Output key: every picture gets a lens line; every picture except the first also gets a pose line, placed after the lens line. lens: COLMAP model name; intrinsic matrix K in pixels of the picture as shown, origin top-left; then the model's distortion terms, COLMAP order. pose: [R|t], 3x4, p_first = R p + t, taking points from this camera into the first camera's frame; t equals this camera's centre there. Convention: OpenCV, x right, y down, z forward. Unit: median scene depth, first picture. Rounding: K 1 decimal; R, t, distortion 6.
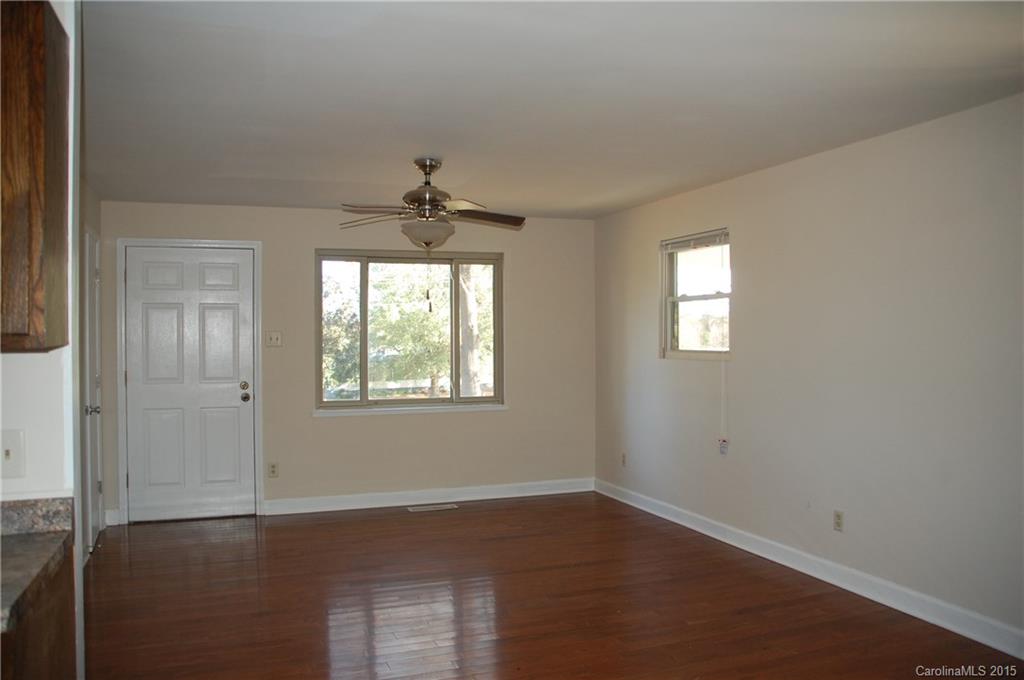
lens RADIAL K [[806.3, 0, 512.0], [0, 806.3, 340.0], [0, 0, 1]] dist [-0.150397, 0.145784]
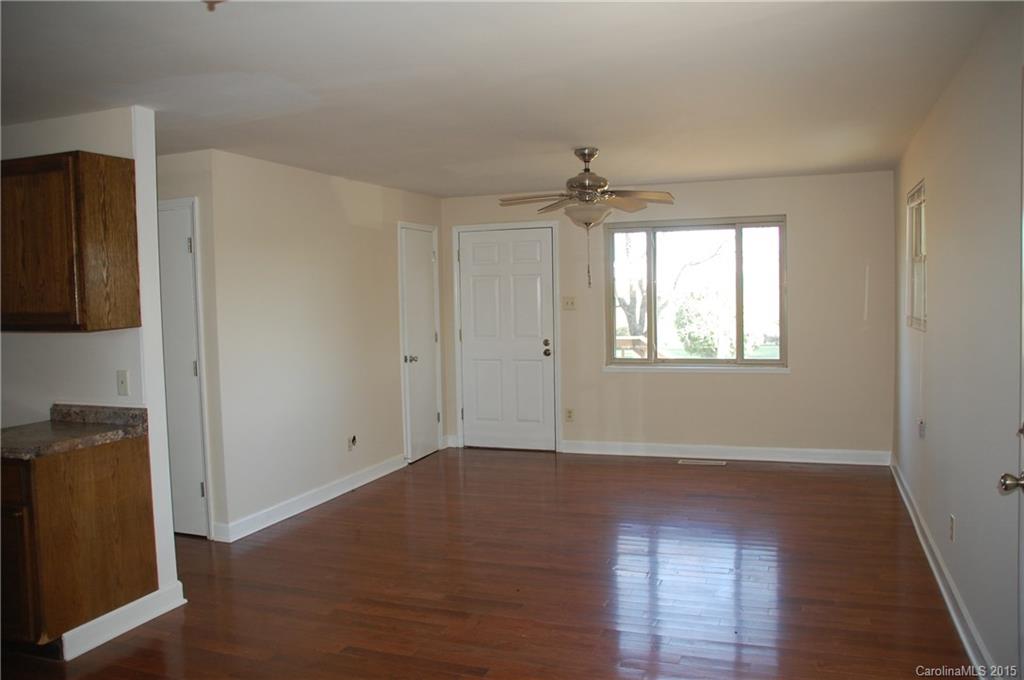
lens RADIAL K [[806.3, 0, 512.0], [0, 806.3, 340.0], [0, 0, 1]] dist [-0.150397, 0.145784]
pose [[0.759256, 0.026778, -0.650241, 0.408712], [0.014424, 0.998215, 0.057951, -0.017480], [0.650632, -0.053378, 0.757515, 0.048608]]
